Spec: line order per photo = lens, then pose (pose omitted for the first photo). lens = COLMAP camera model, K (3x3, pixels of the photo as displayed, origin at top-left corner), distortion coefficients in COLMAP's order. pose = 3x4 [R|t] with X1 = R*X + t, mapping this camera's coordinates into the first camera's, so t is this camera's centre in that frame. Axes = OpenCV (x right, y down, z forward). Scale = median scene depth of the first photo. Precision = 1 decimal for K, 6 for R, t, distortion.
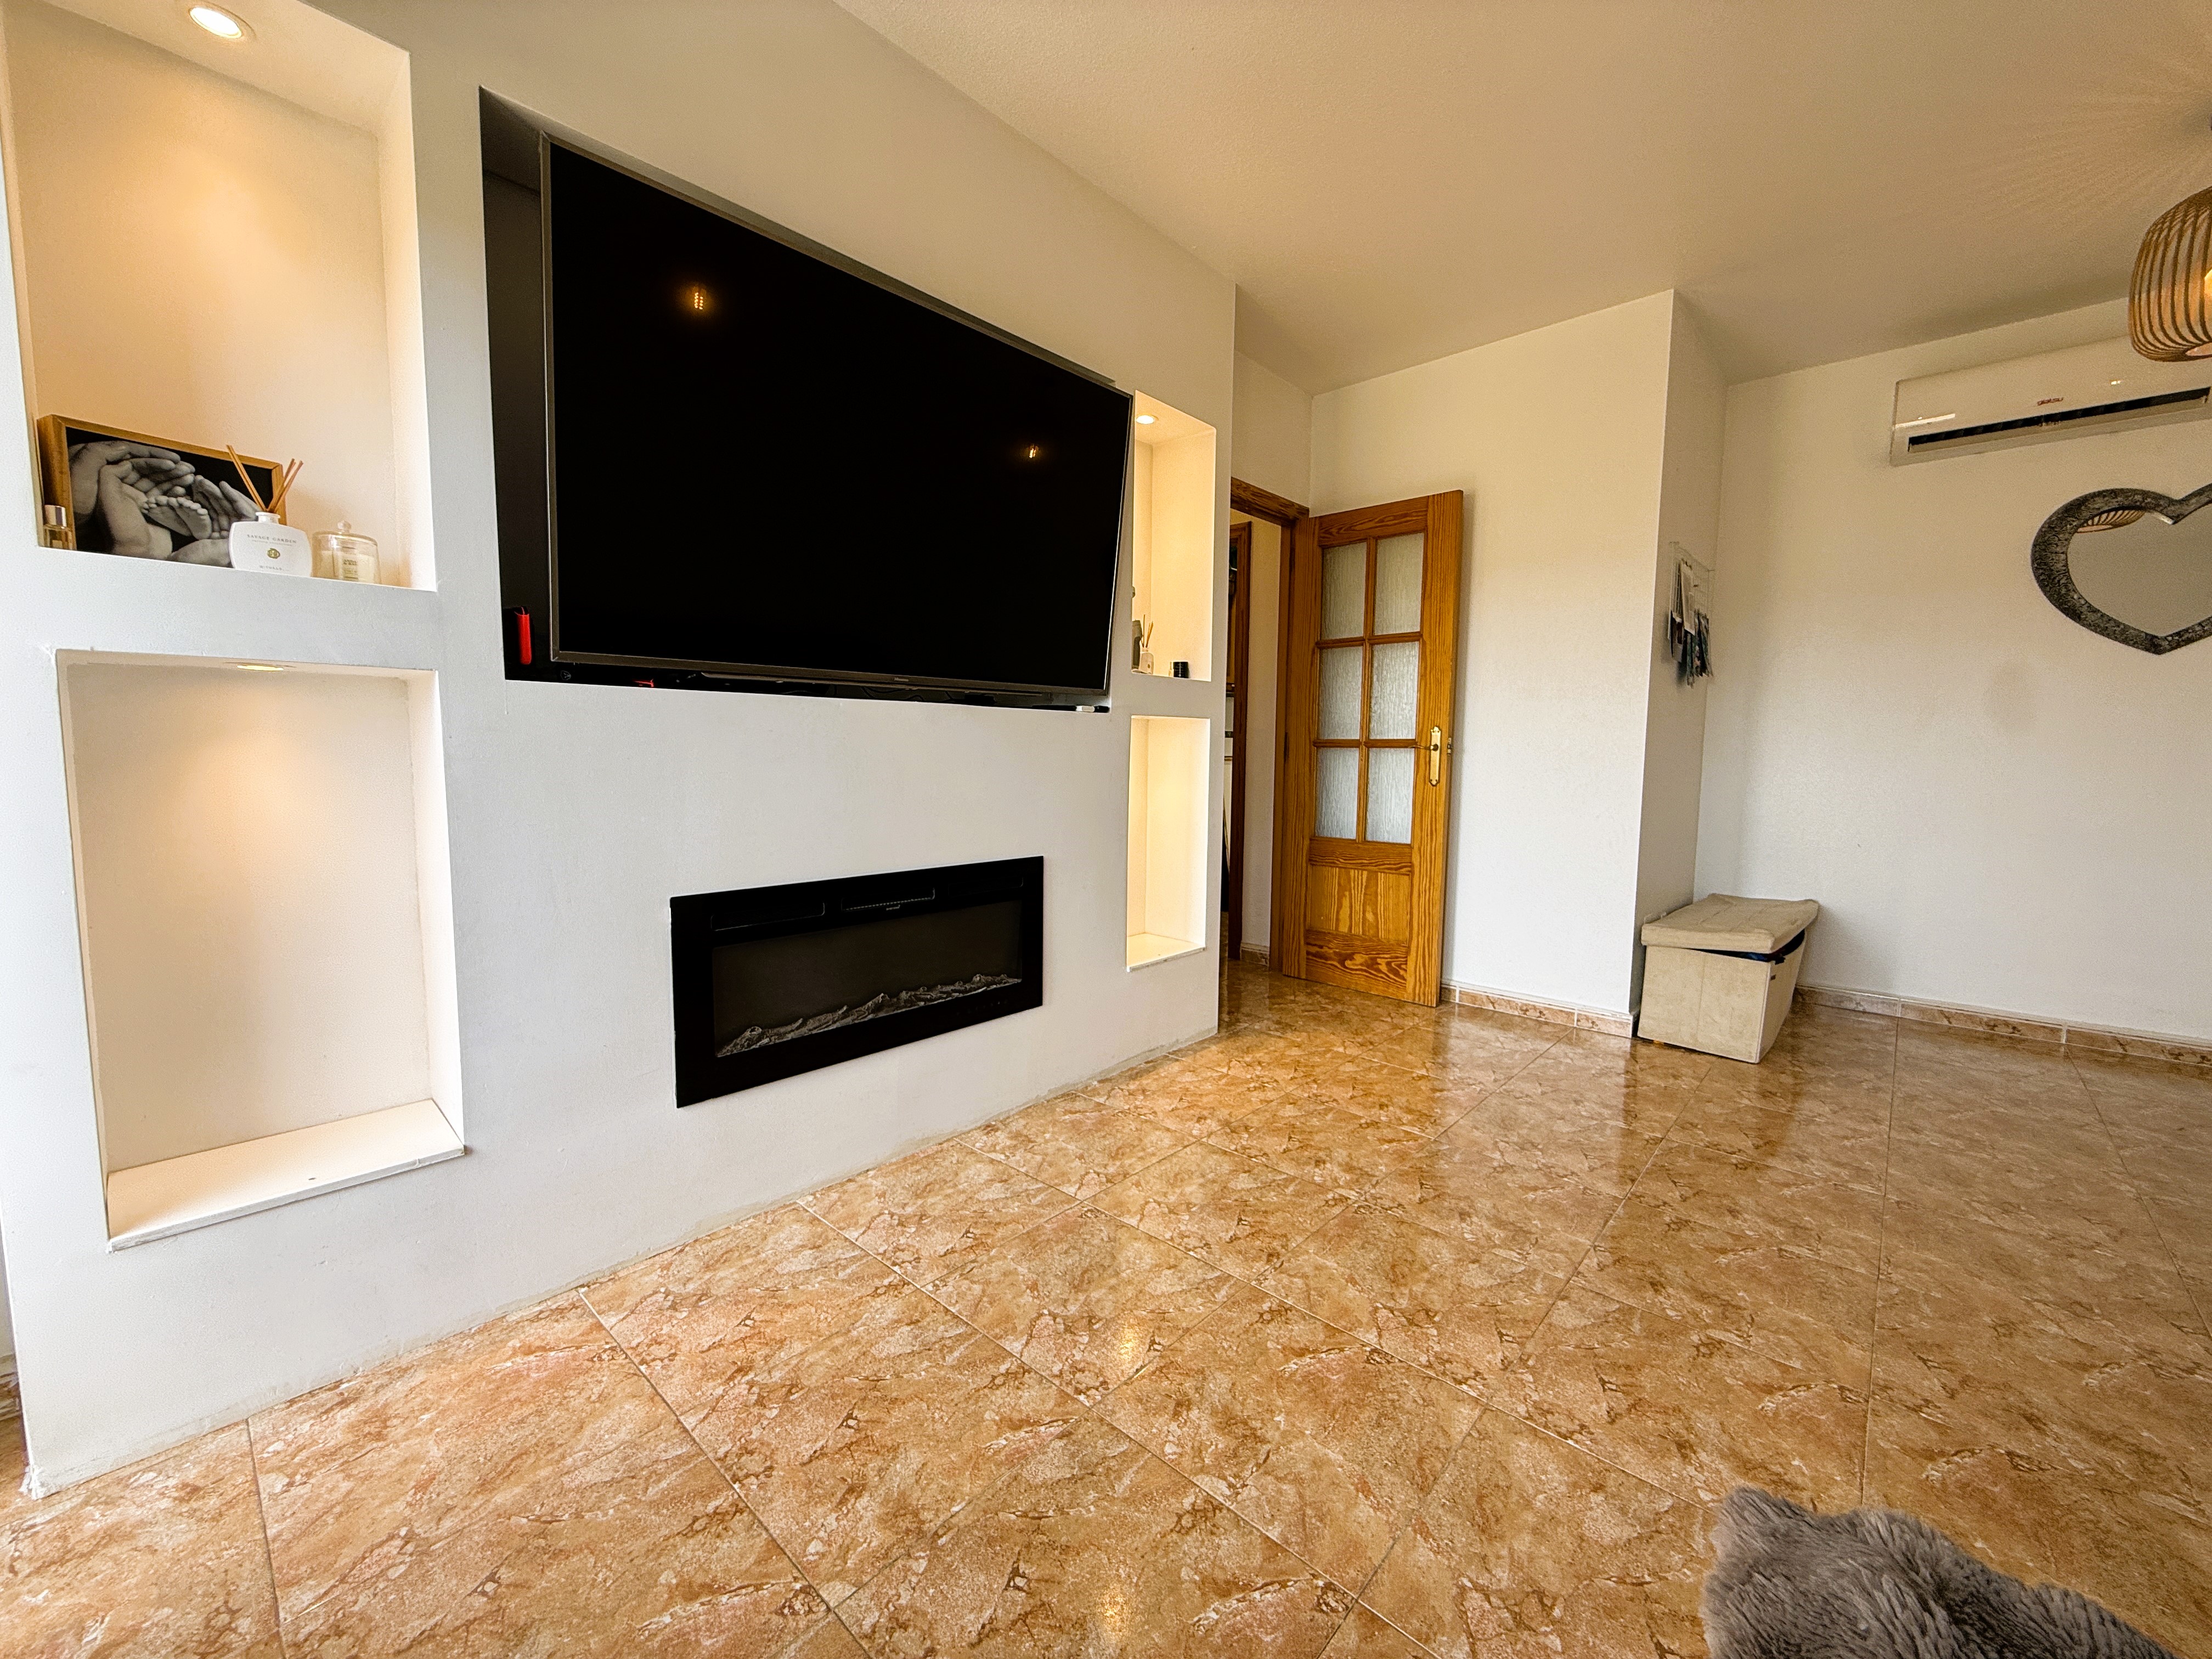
lens RADIAL K [[881.5, 0, 1105.0], [0, 881.5, 817.9], [0, 0, 1]] dist [0.001781, -0.001526]
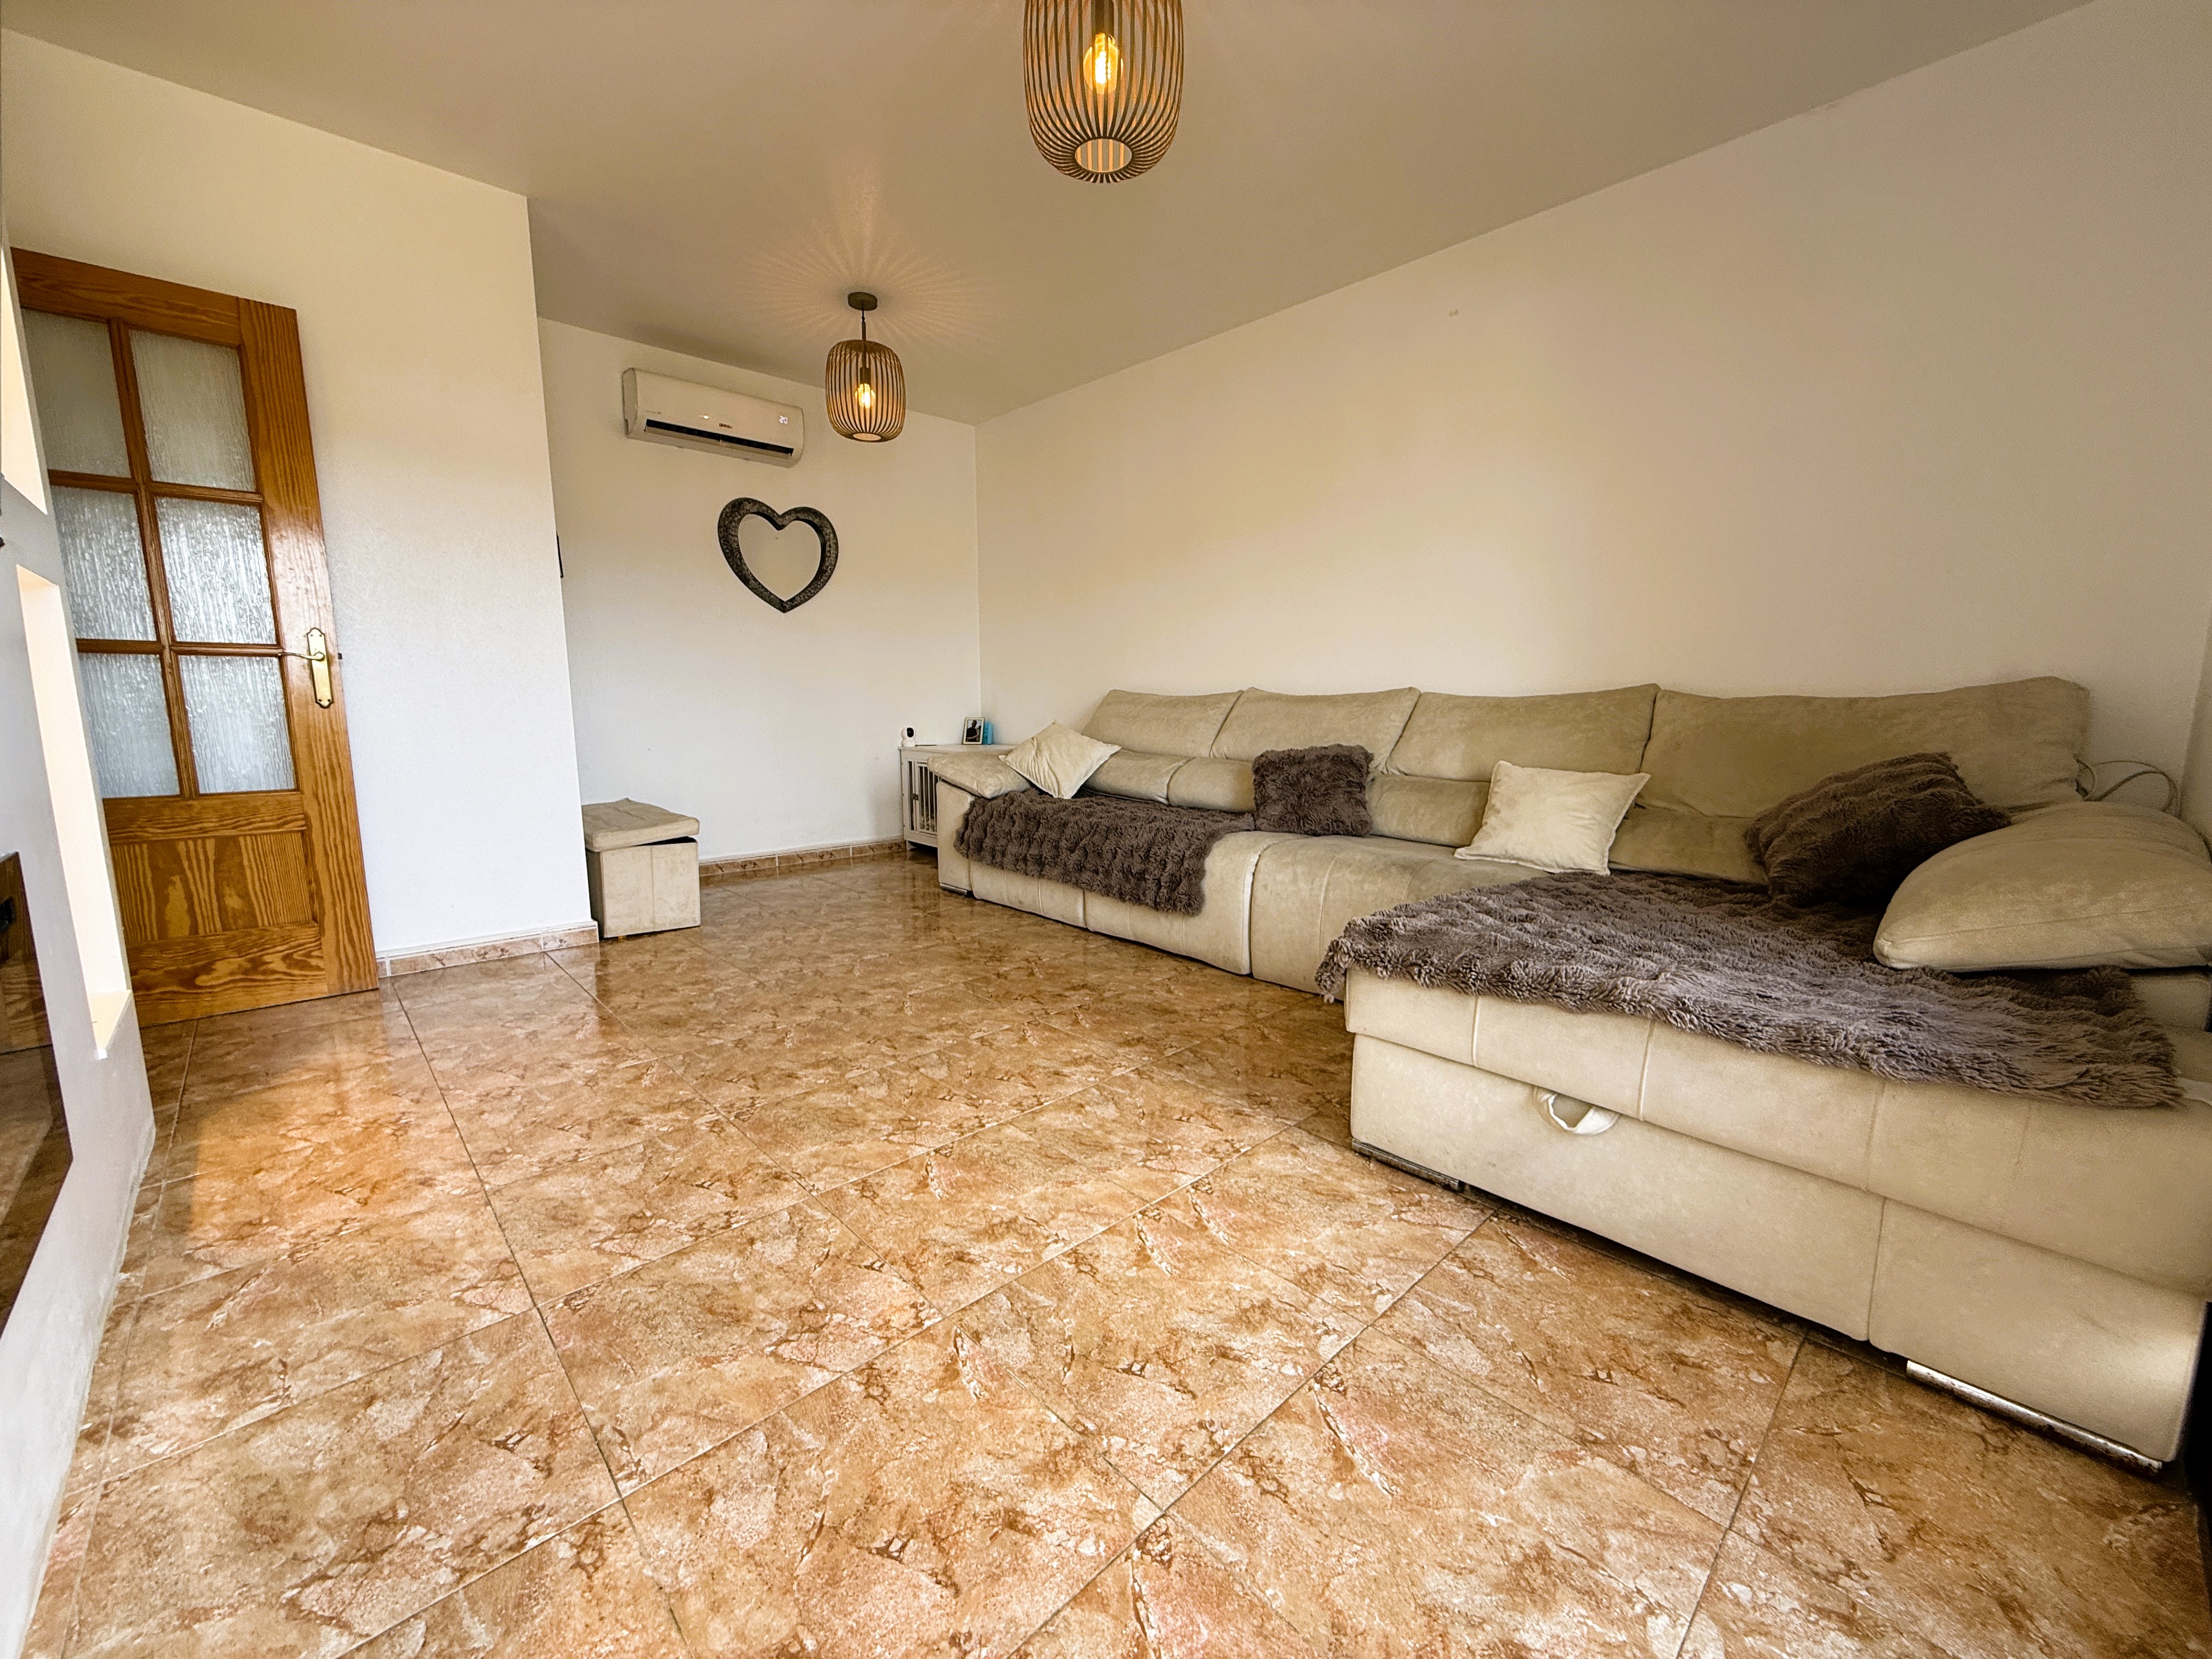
lens RADIAL K [[881.5, 0, 1098.4], [0, 881.5, 822.5], [0, 0, 1]] dist [0.001781, -0.001526]
pose [[0.075959, -0.148571, 0.985980, -0.596996], [0.075901, 0.986829, 0.142852, 0.005467], [-0.994218, 0.063987, 0.086235, 0.486519]]
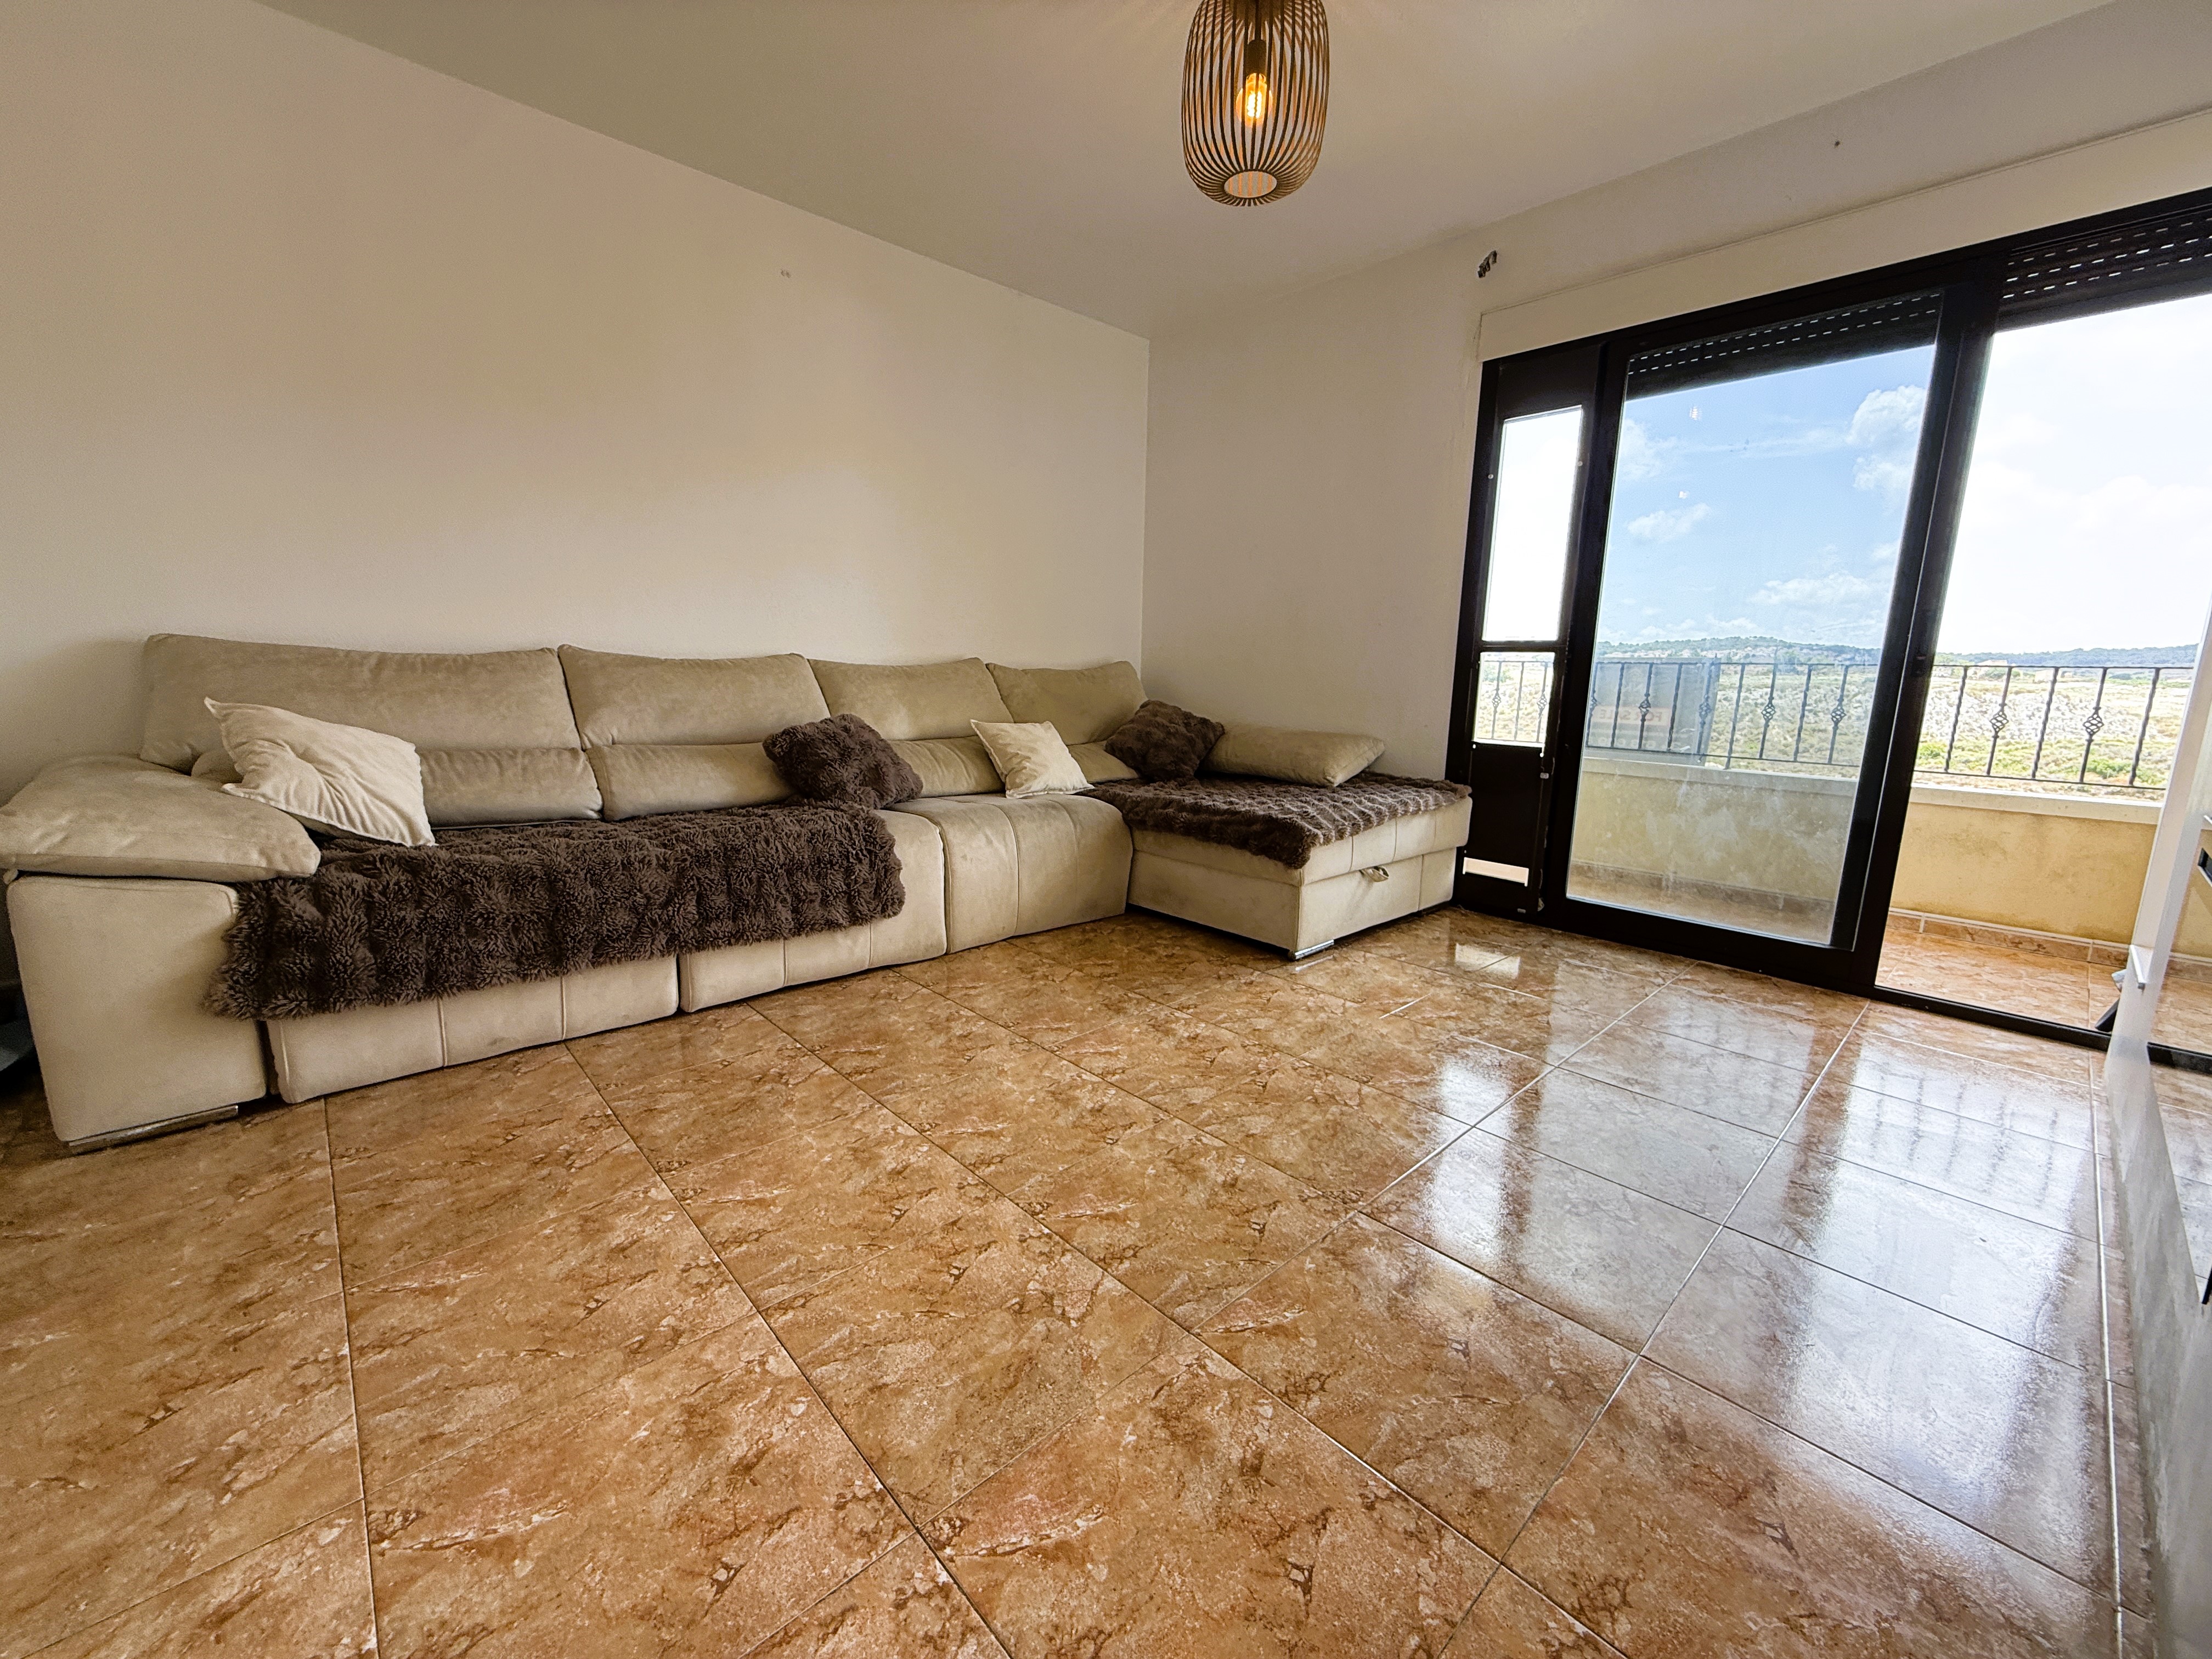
lens RADIAL K [[881.5, 0, 1105.8], [0, 881.5, 835.5], [0, 0, 1]] dist [0.001781, -0.001526]
pose [[-0.995944, -0.047967, 0.076128, 0.464829], [-0.026680, 0.965438, 0.259265, -0.078790], [-0.085933, 0.256182, -0.962801, 1.684578]]
